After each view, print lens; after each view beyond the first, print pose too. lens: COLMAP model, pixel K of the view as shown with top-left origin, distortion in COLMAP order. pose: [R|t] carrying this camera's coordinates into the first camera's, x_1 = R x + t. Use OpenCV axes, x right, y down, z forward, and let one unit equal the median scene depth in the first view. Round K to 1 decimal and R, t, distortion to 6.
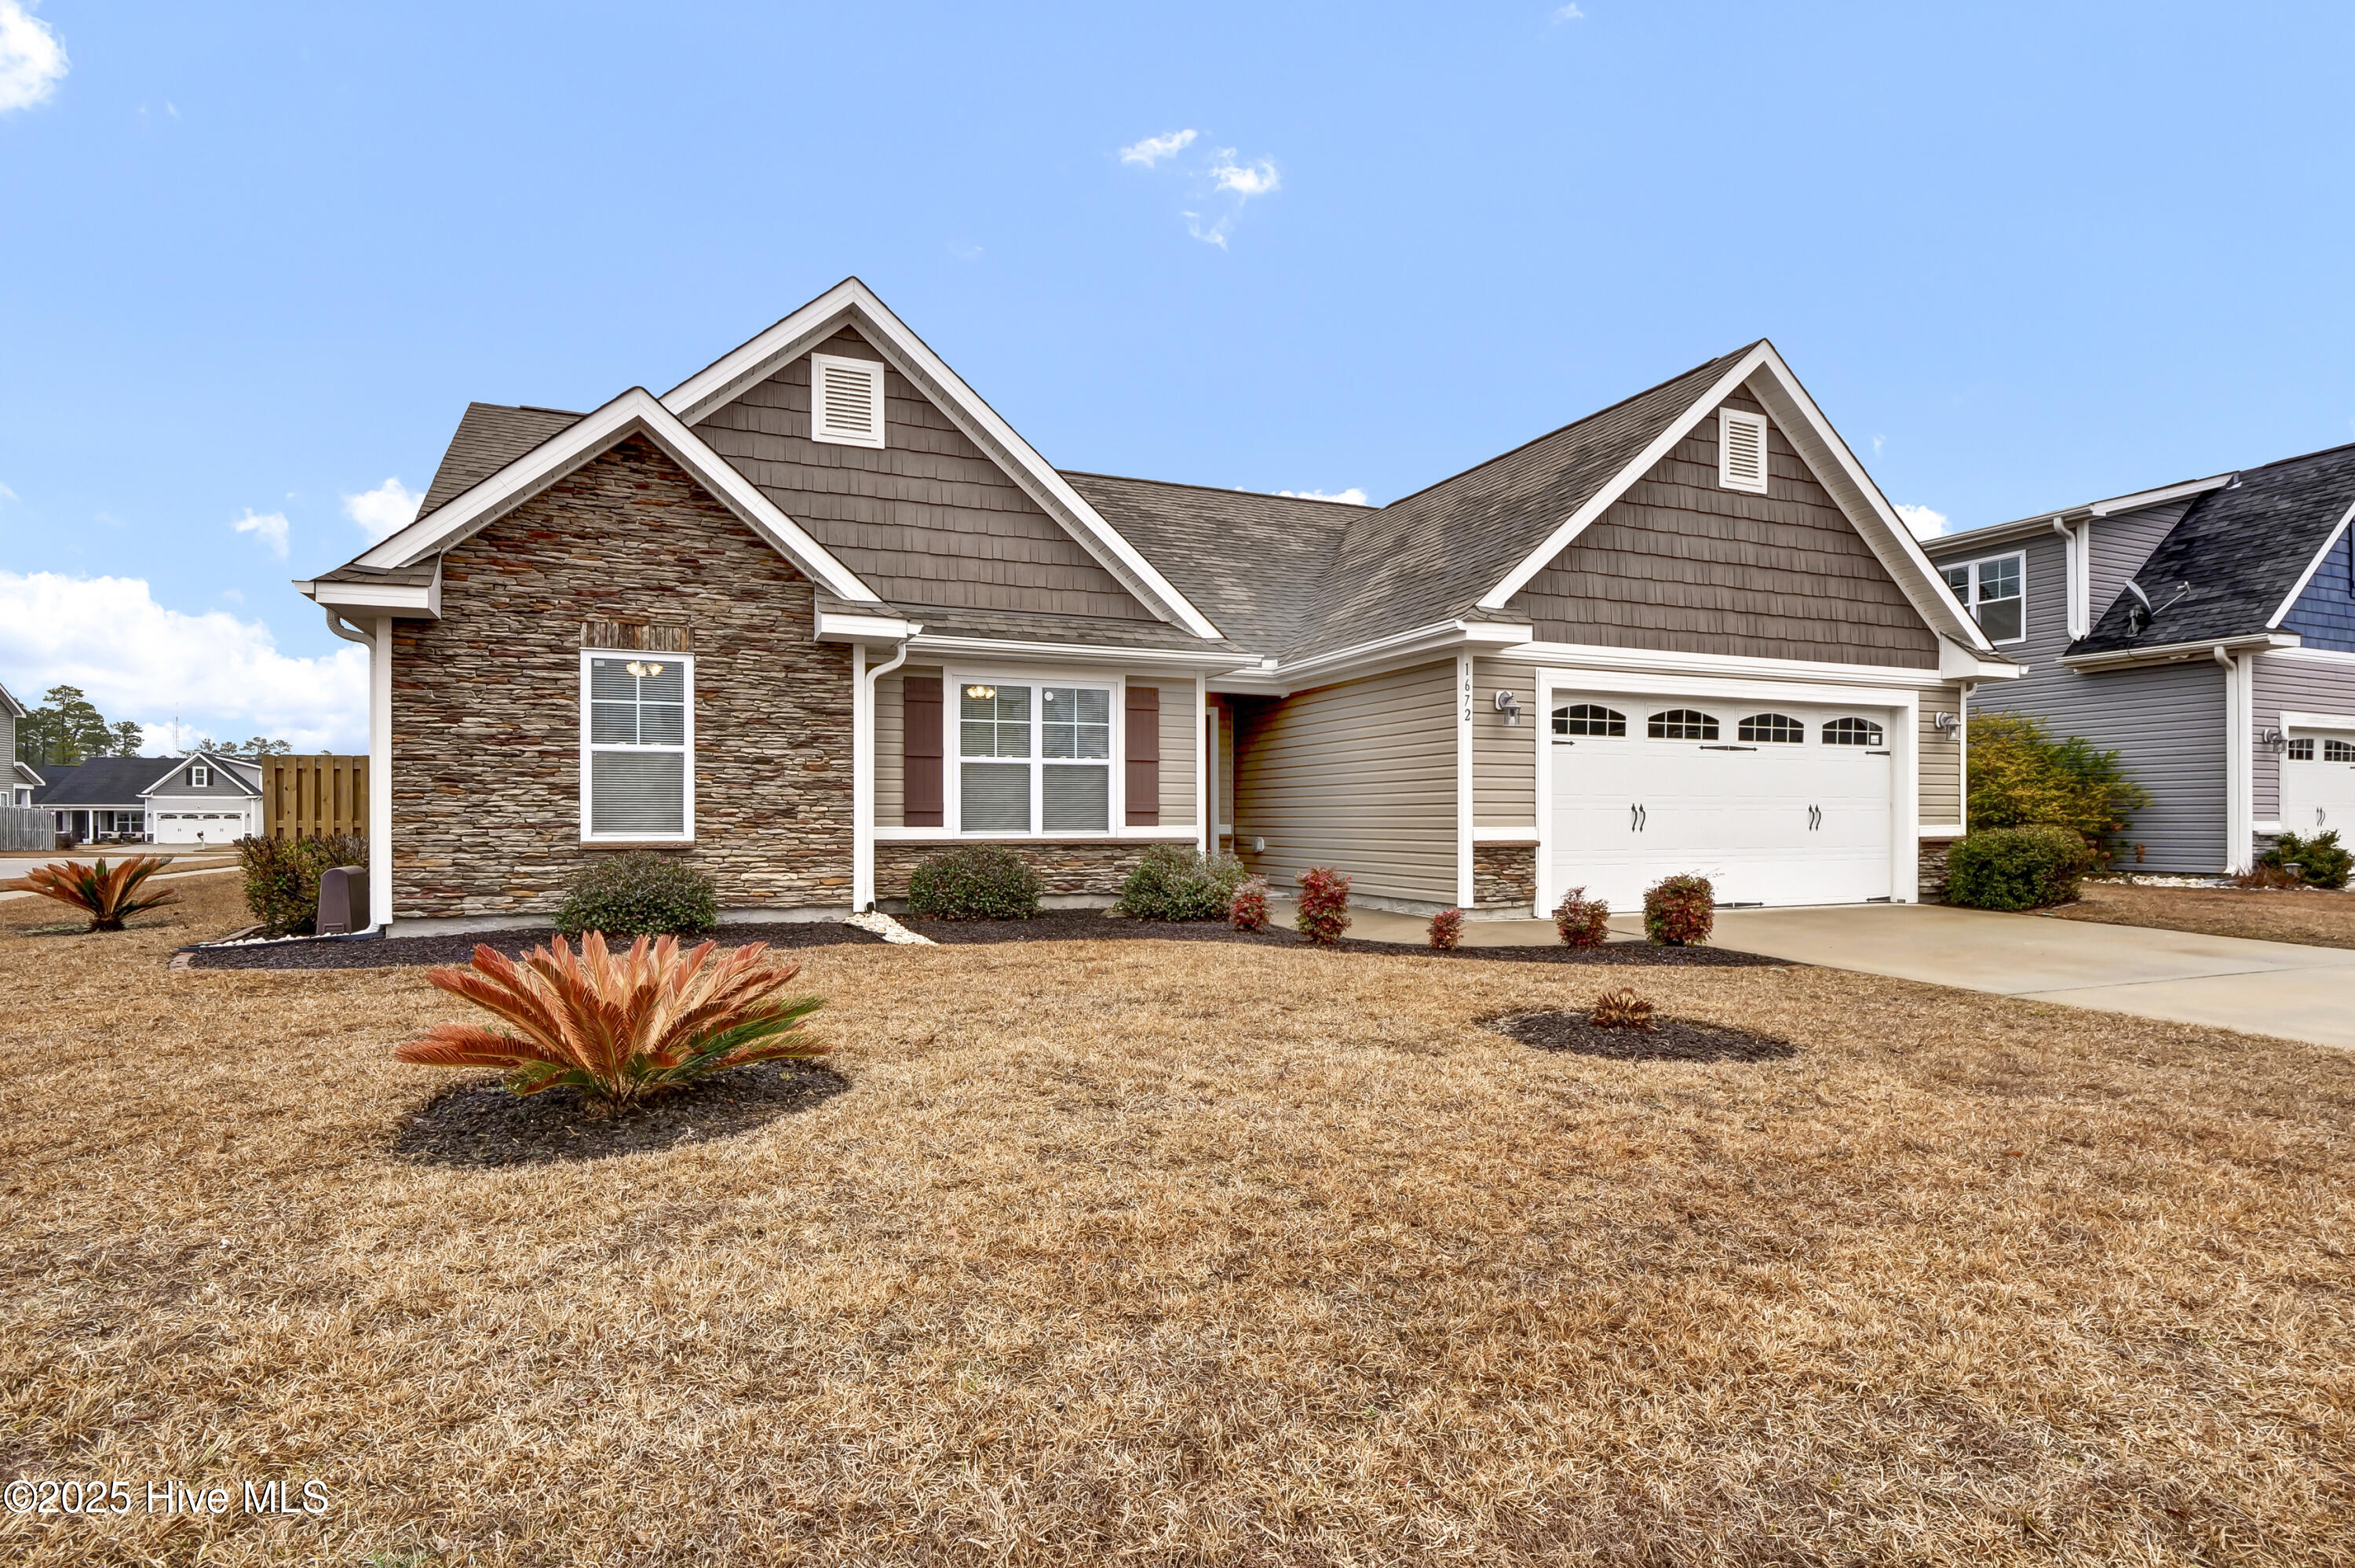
lens RADIAL K [[1168.2, 0, 1192.7], [0, 1168.2, 823.9], [0, 0, 1]] dist [-0.010432, -0.000695]
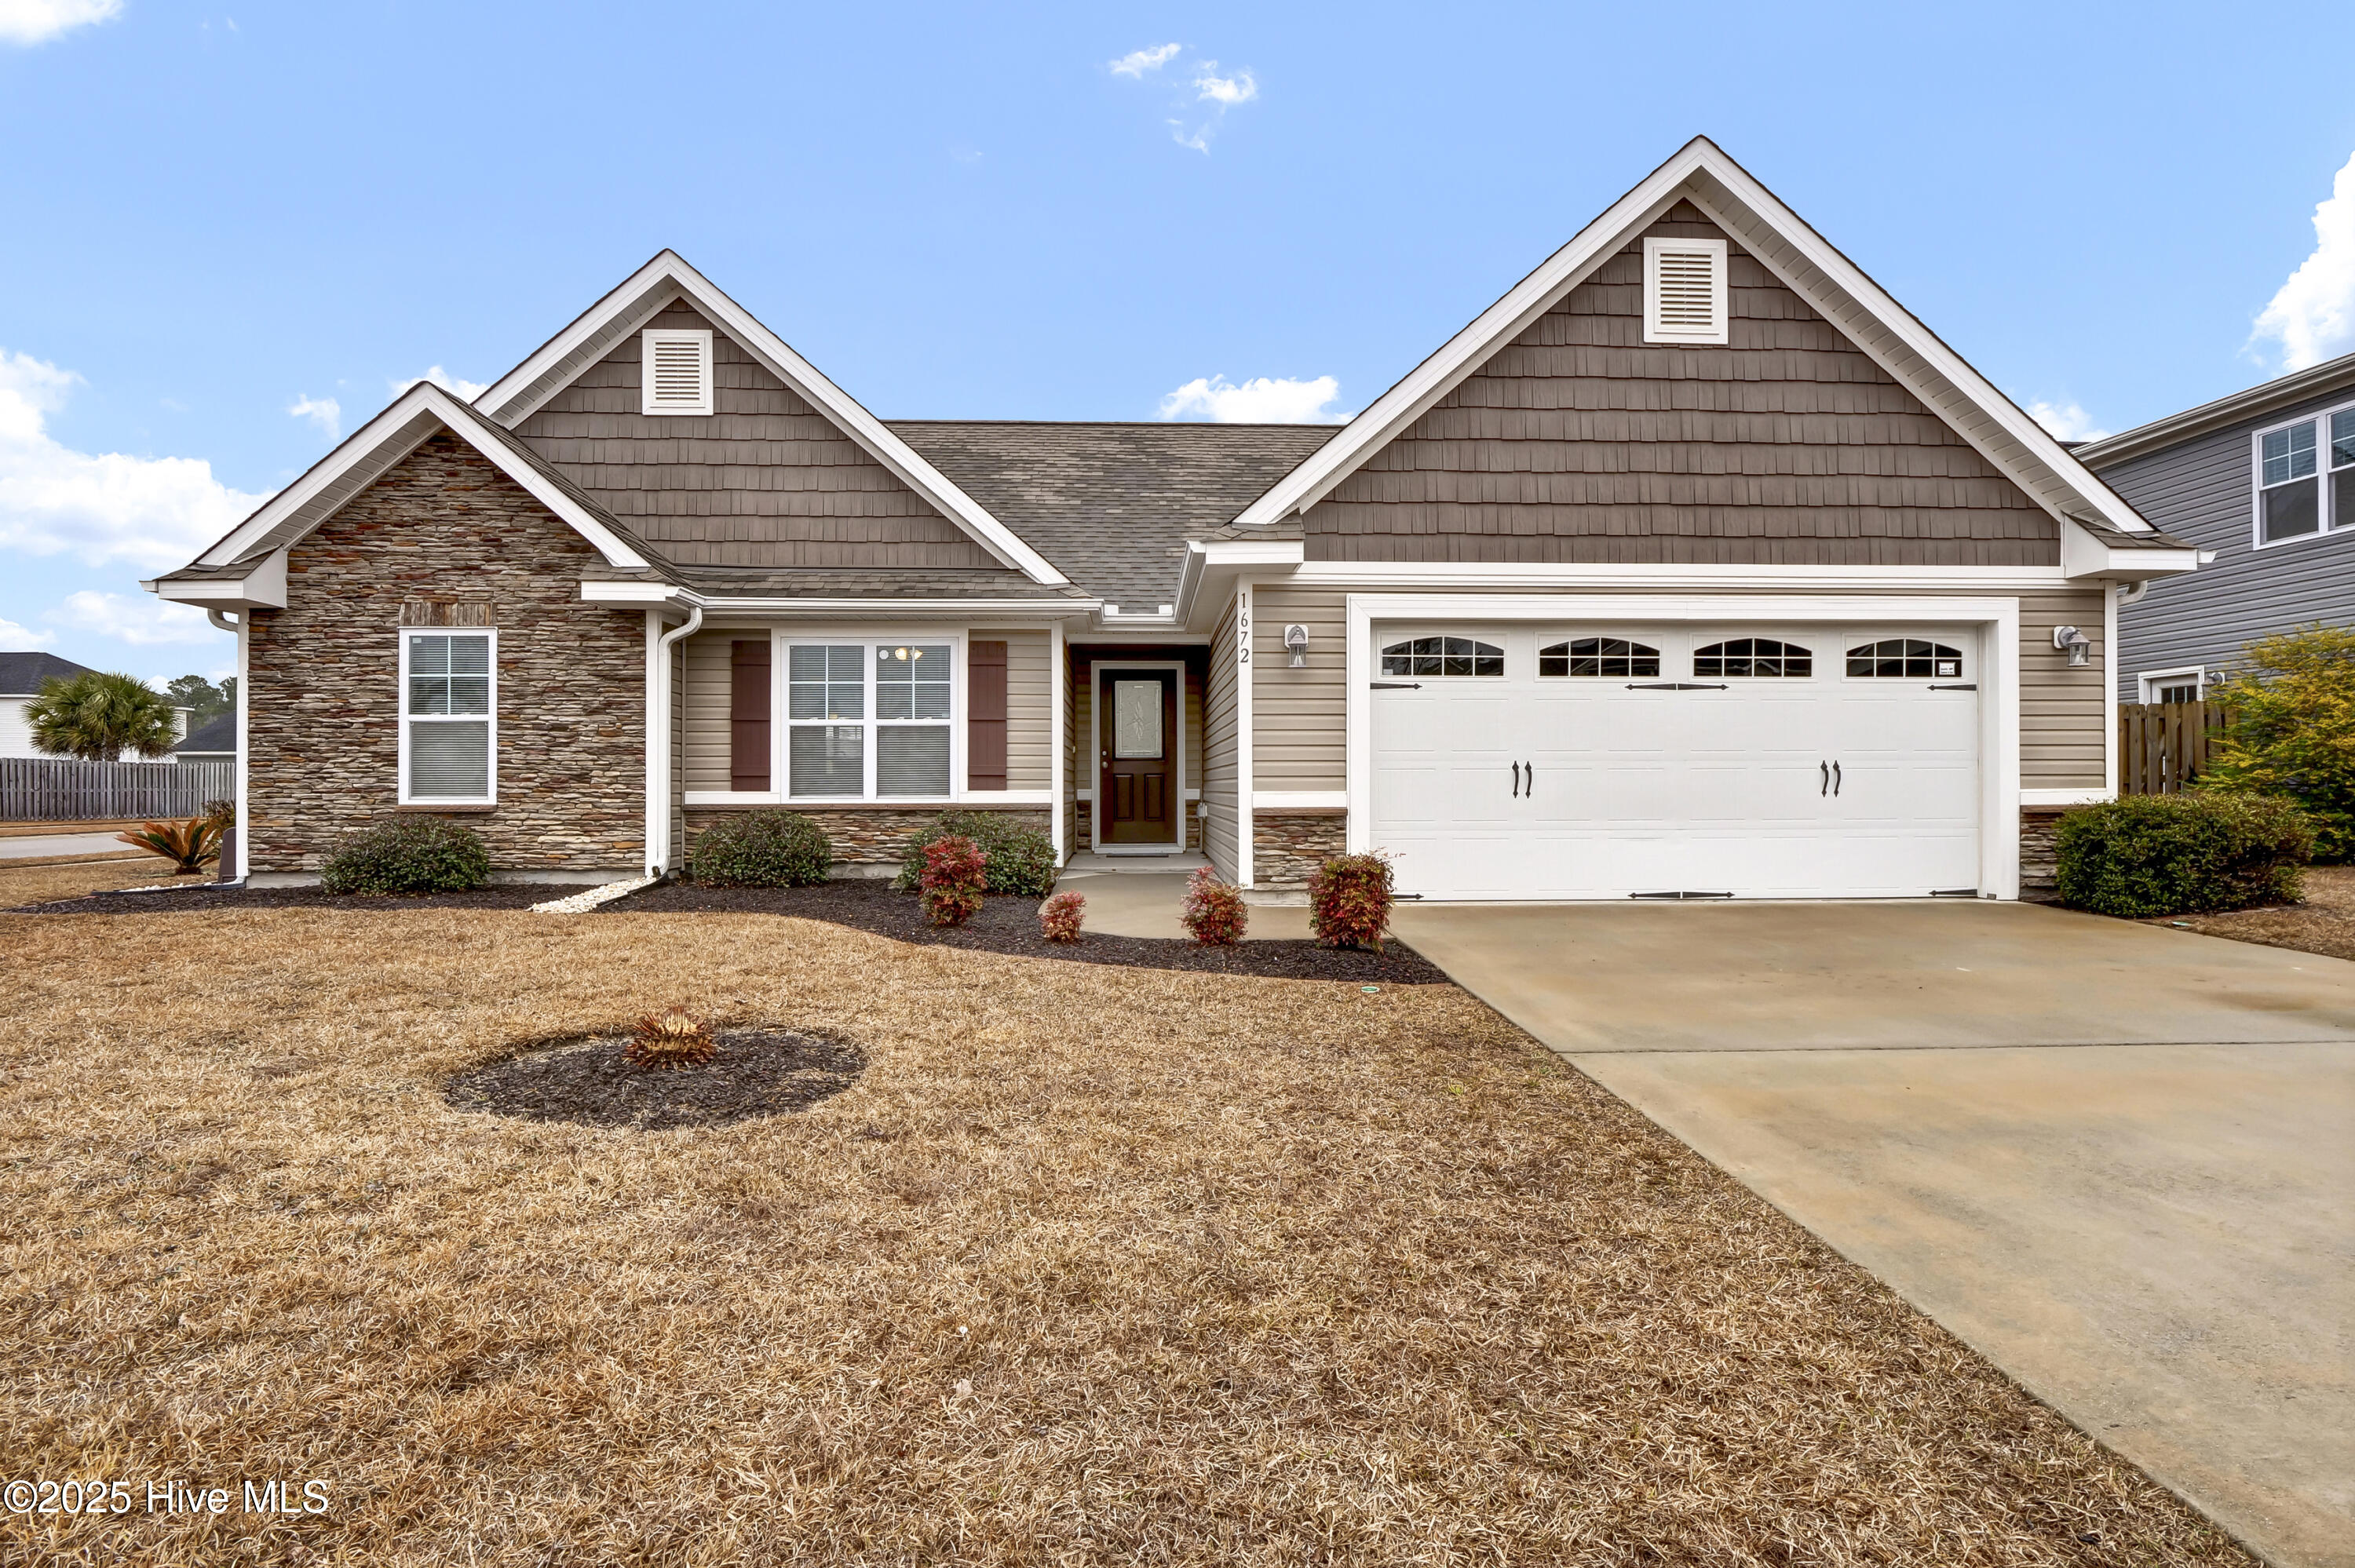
lens RADIAL K [[1169.2, 0, 1177.5], [0, 1169.2, 784.0], [0, 0, 1]] dist [-0.012004, -0.001067]
pose [[0.938247, -0.002470, -0.345957, 0.467090], [0.000831, 0.999988, -0.004886, 0.001433], [0.345965, 0.004297, 0.938238, 0.202121]]
